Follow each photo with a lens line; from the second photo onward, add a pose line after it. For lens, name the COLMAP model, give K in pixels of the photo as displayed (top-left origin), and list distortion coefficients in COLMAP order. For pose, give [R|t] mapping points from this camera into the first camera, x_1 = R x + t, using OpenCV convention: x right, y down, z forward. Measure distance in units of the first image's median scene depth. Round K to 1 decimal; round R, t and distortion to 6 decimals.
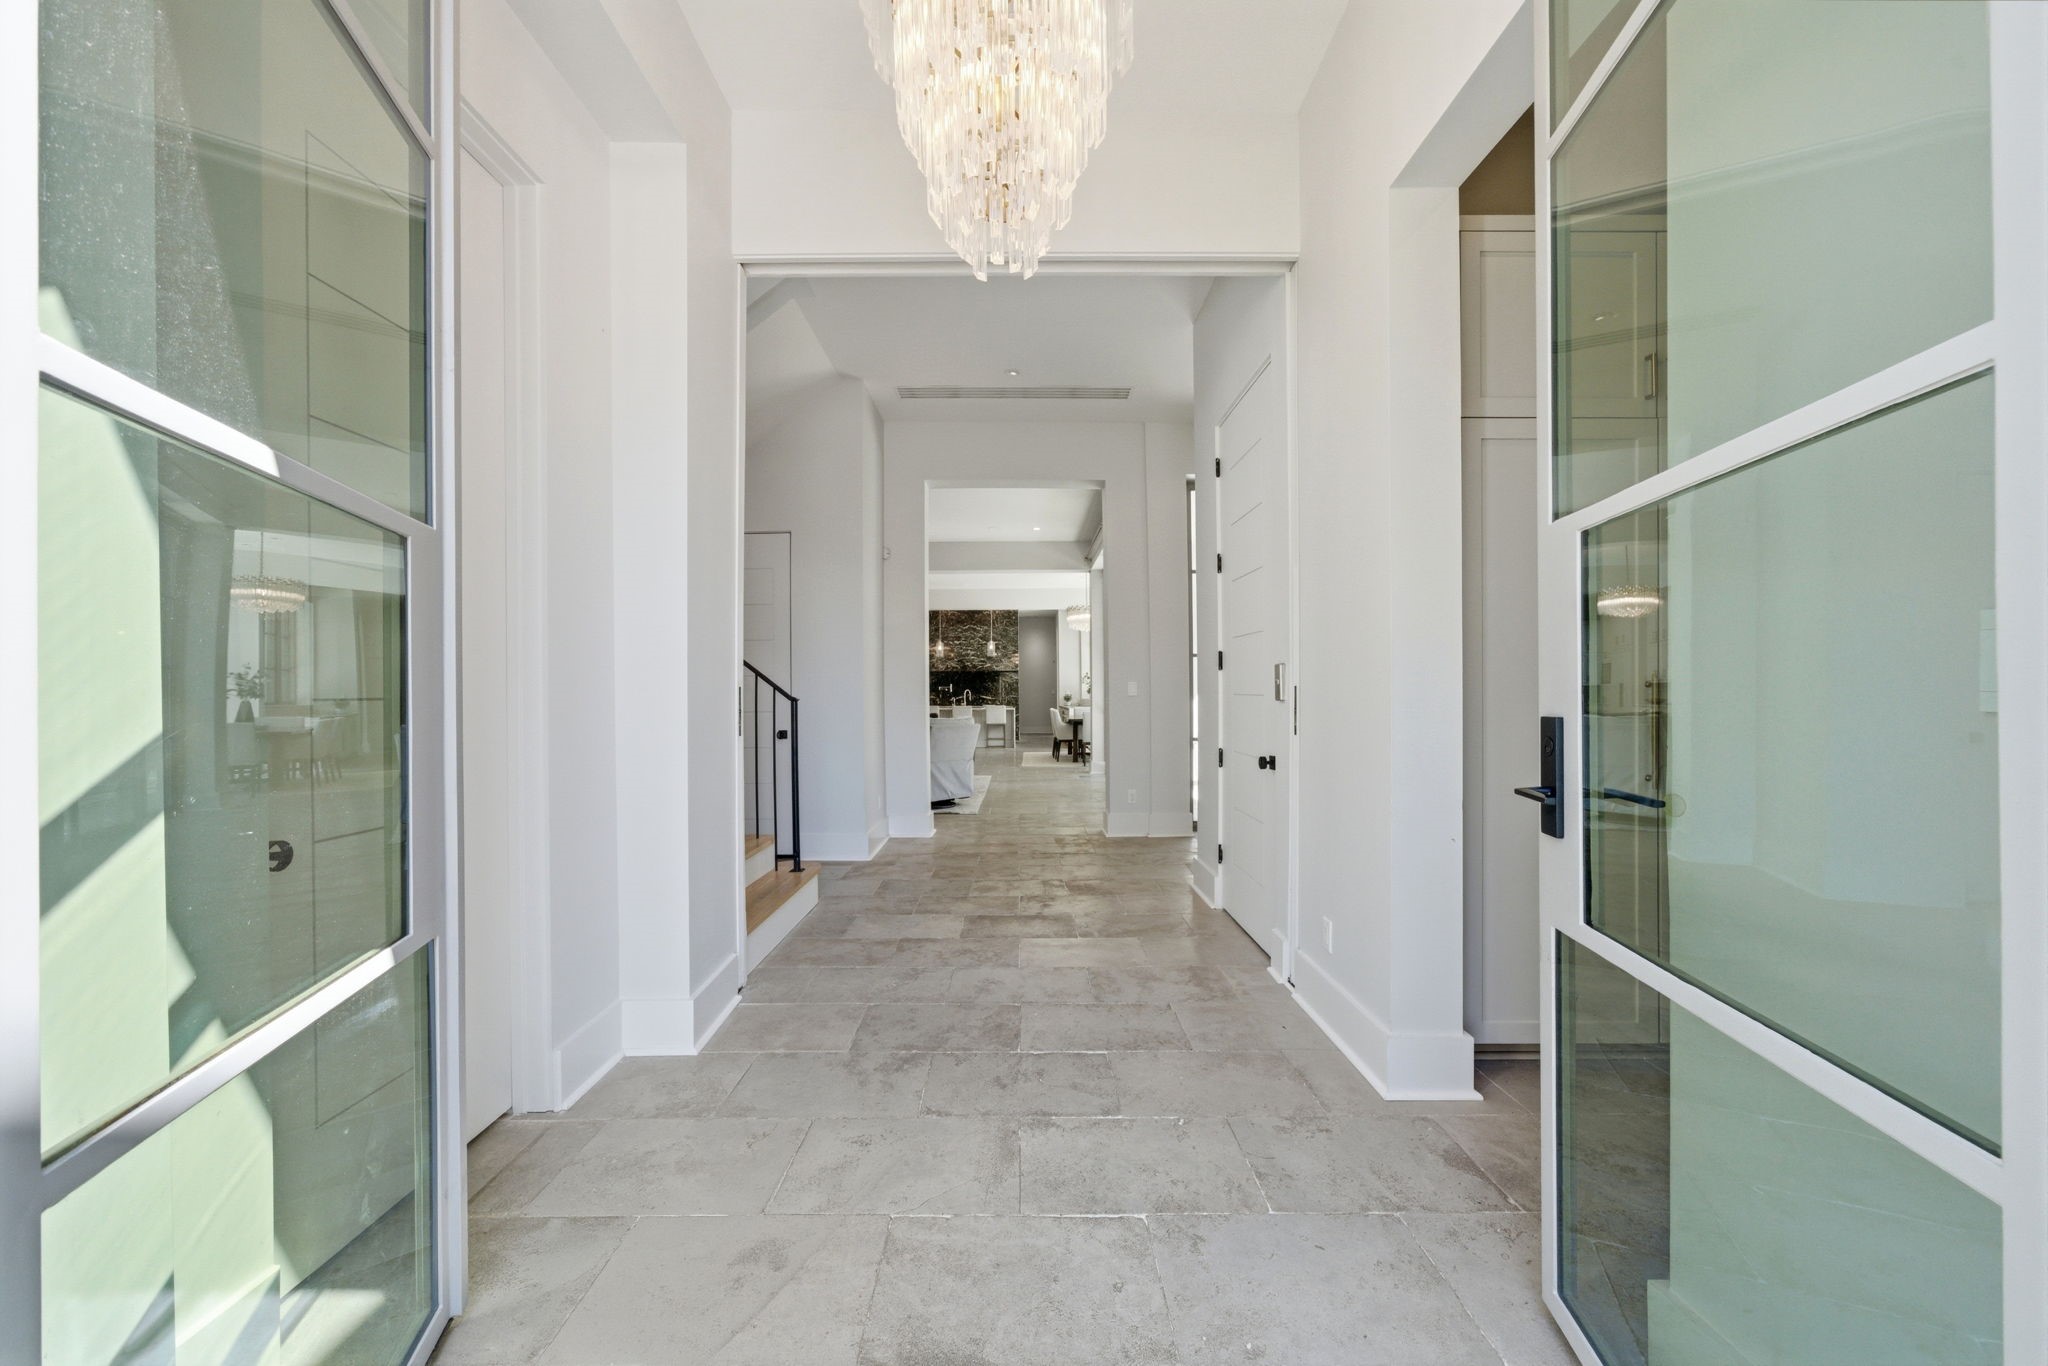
lens RADIAL K [[694.6, 0, 1020.0], [0, 694.6, 687.2], [0, 0, 1]] dist [0.000970, 0.000186]
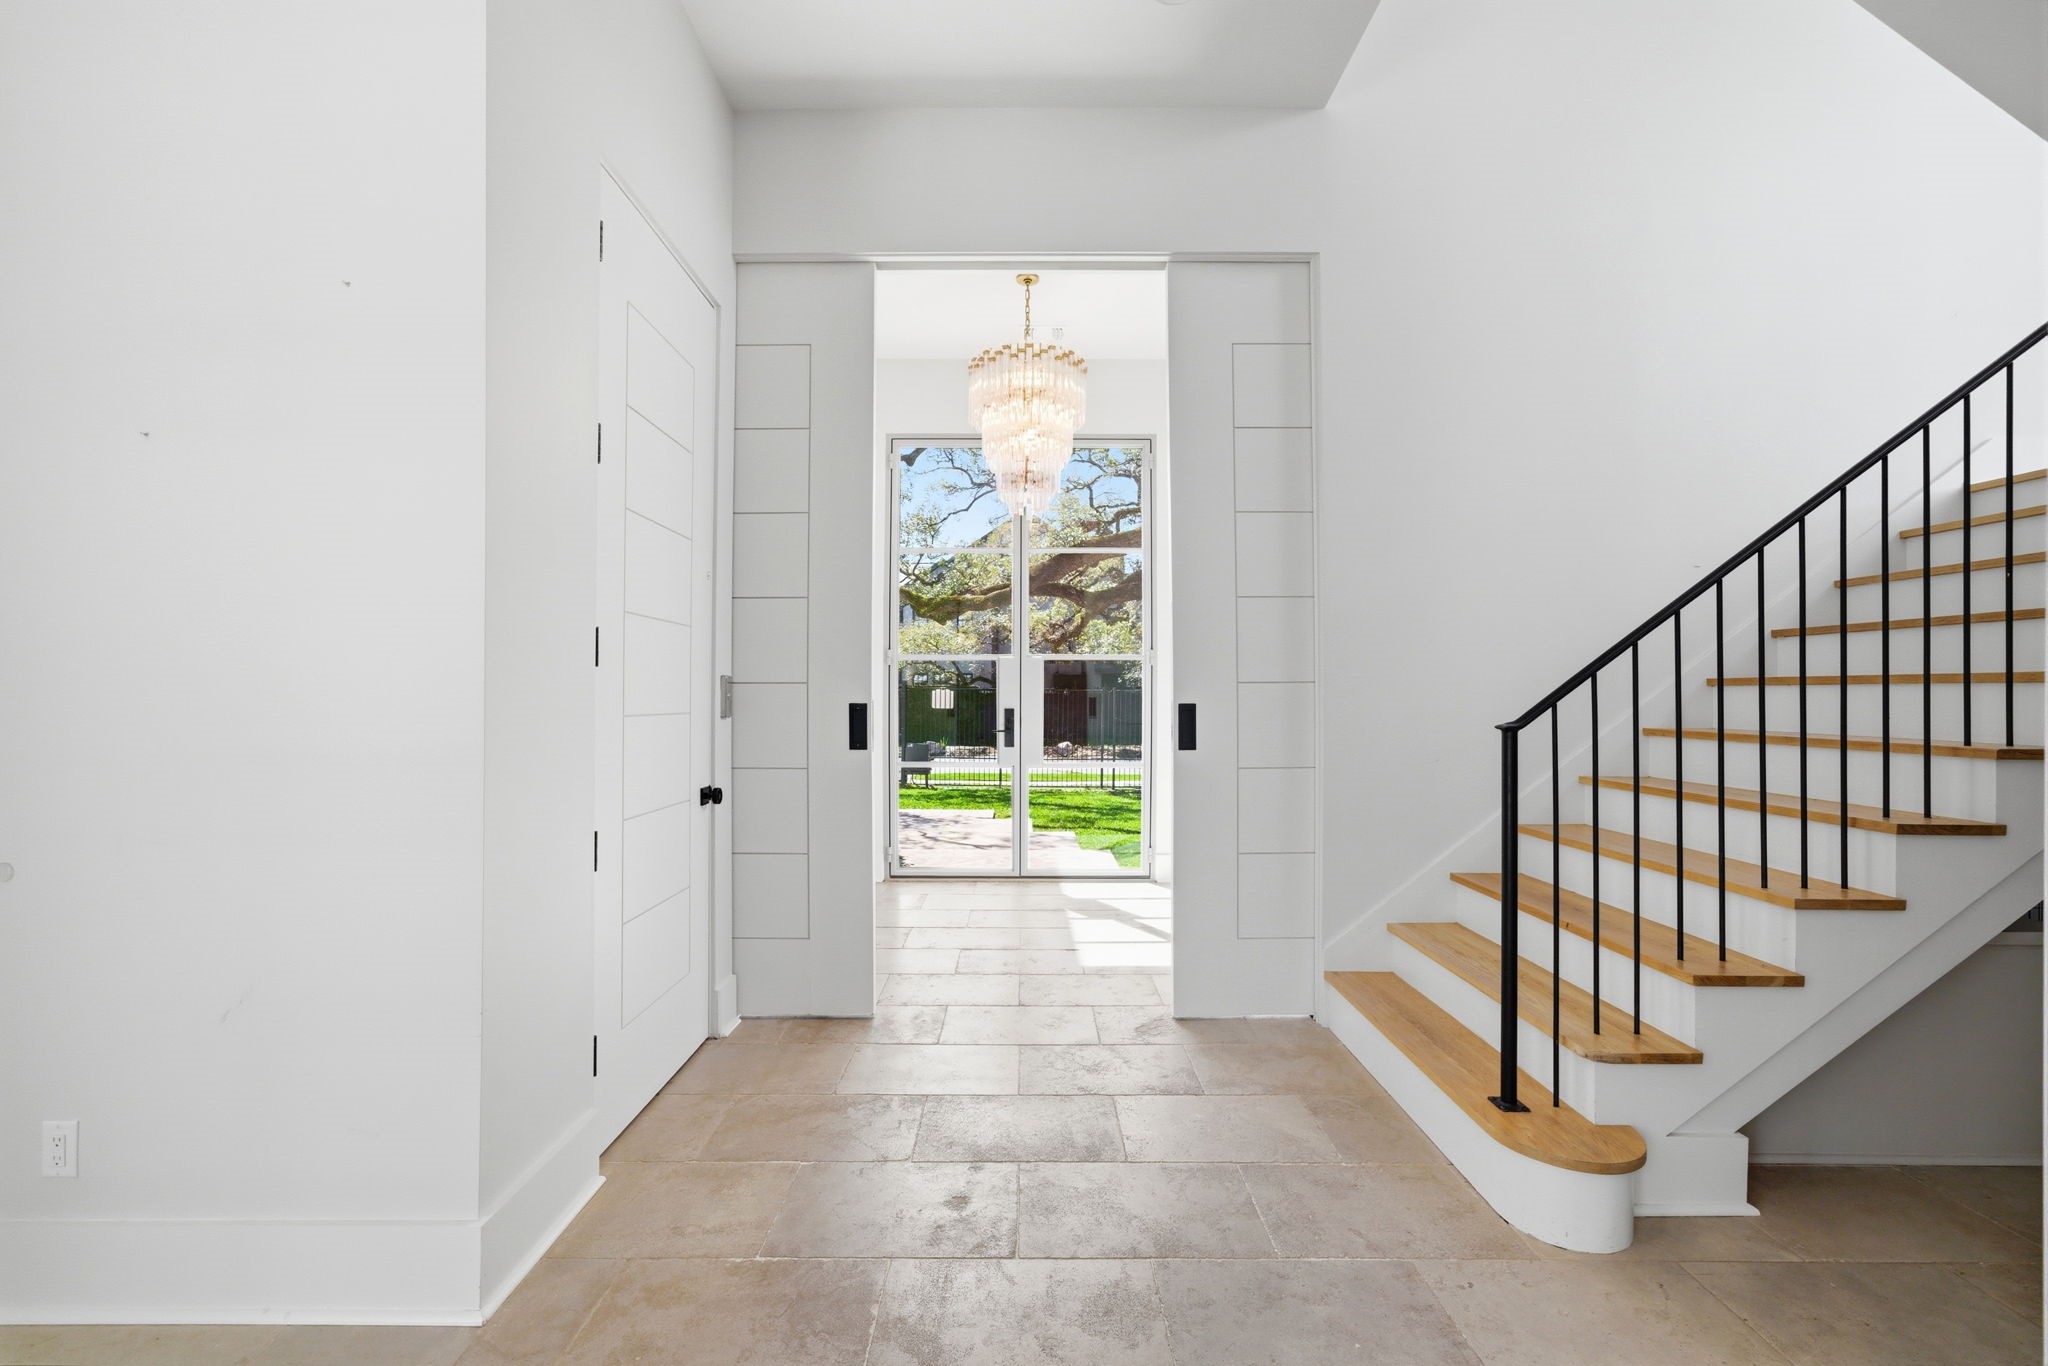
lens RADIAL K [[694.6, 0, 1020.0], [0, 694.6, 687.2], [0, 0, 1]] dist [0.000970, 0.000186]
pose [[-0.999997, 0.002391, -0.000342, -0.002125], [0.002393, 0.999984, -0.005175, -0.009678], [0.000330, -0.005176, -0.999987, 1.631805]]
